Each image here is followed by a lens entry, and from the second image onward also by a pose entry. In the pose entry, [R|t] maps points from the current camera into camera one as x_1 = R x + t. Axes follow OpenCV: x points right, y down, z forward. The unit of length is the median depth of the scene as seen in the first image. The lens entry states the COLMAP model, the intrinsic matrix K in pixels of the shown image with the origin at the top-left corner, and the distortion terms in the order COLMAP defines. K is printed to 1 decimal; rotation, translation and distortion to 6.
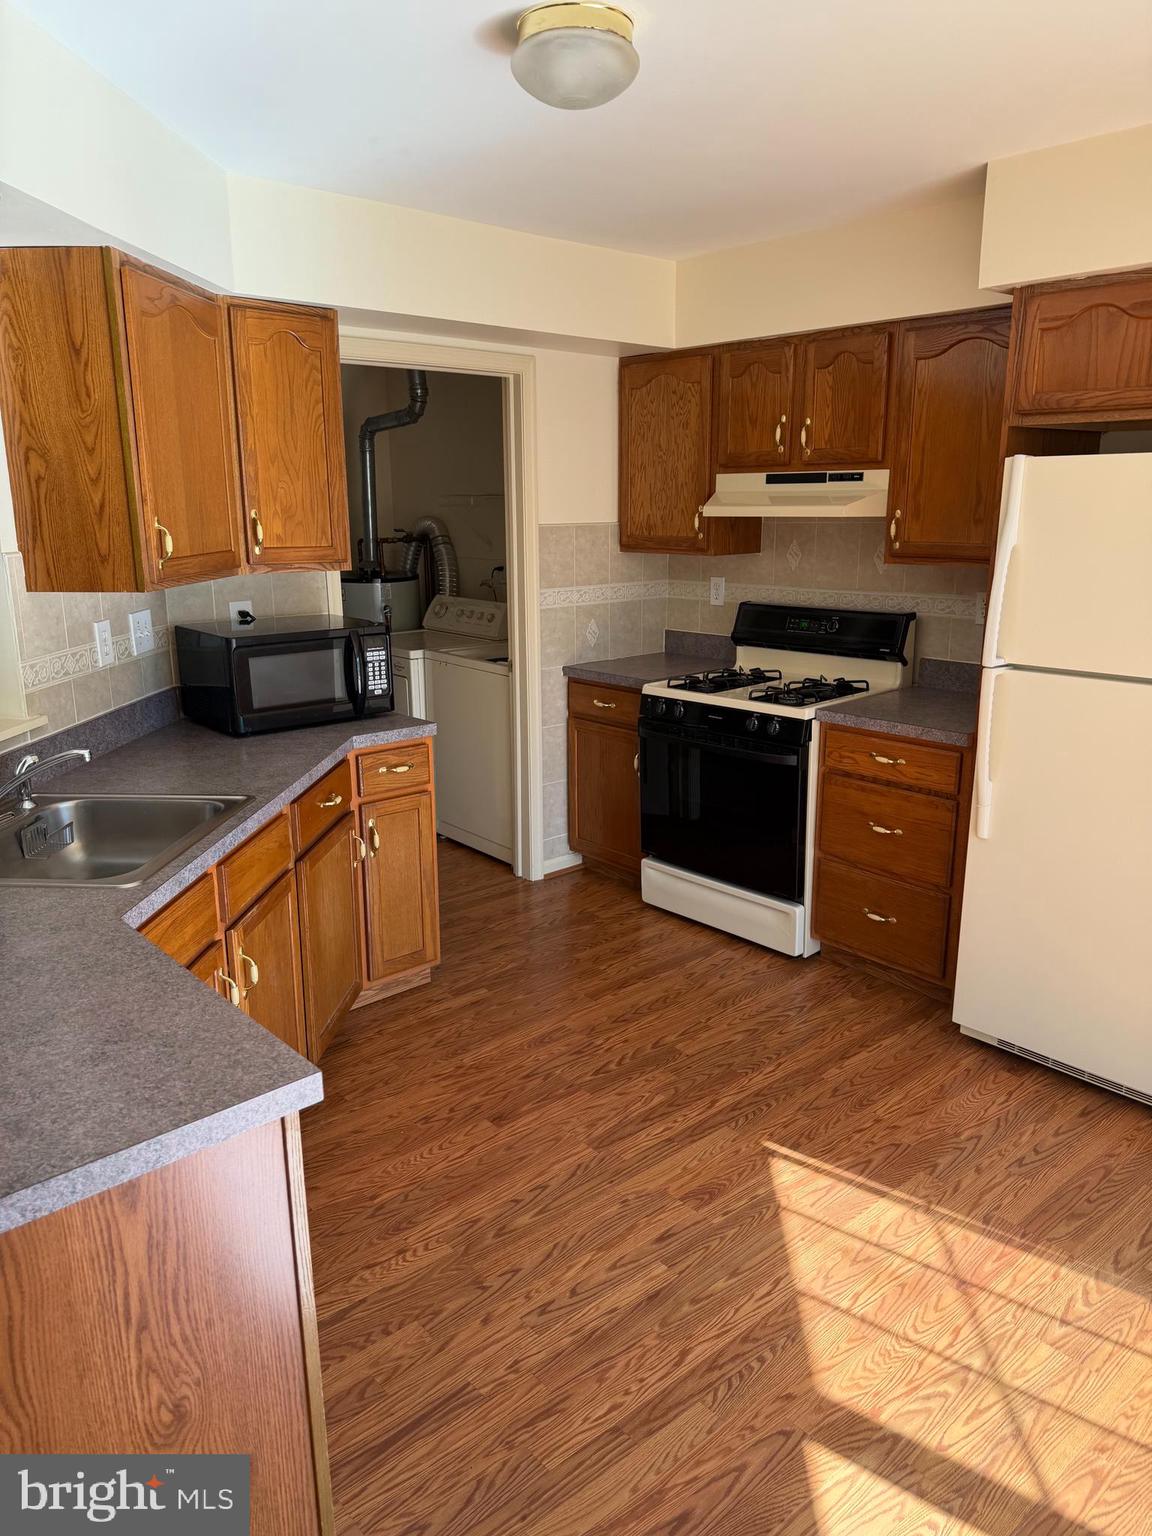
lens RADIAL K [[1075.8, 0, 576.0], [0, 1075.8, 768.0], [0, 0, 1]] dist [-0.001242, -0.000515]
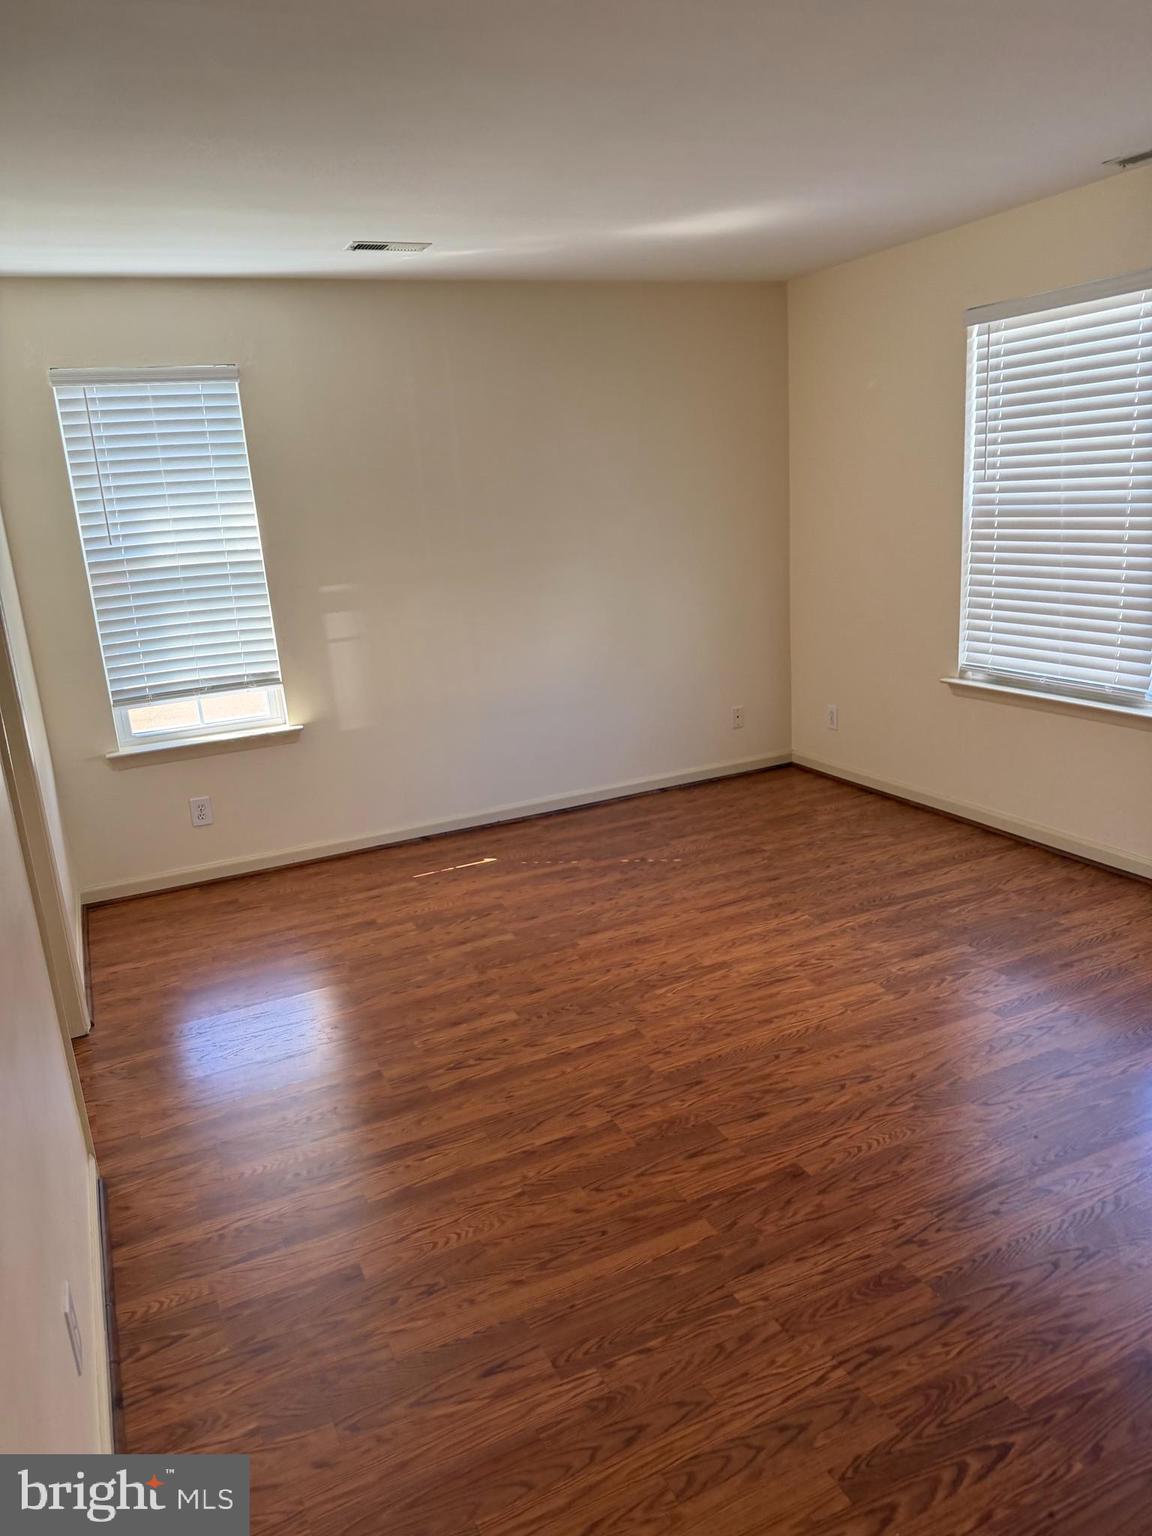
lens RADIAL K [[1075.8, 0, 576.0], [0, 1075.8, 768.0], [0, 0, 1]] dist [-0.001242, -0.000515]
pose [[-0.960484, 0.005814, 0.278274, -0.050164], [0.138650, 0.876902, 0.460239, -0.422339], [-0.241343, 0.480635, -0.843056, 1.781513]]
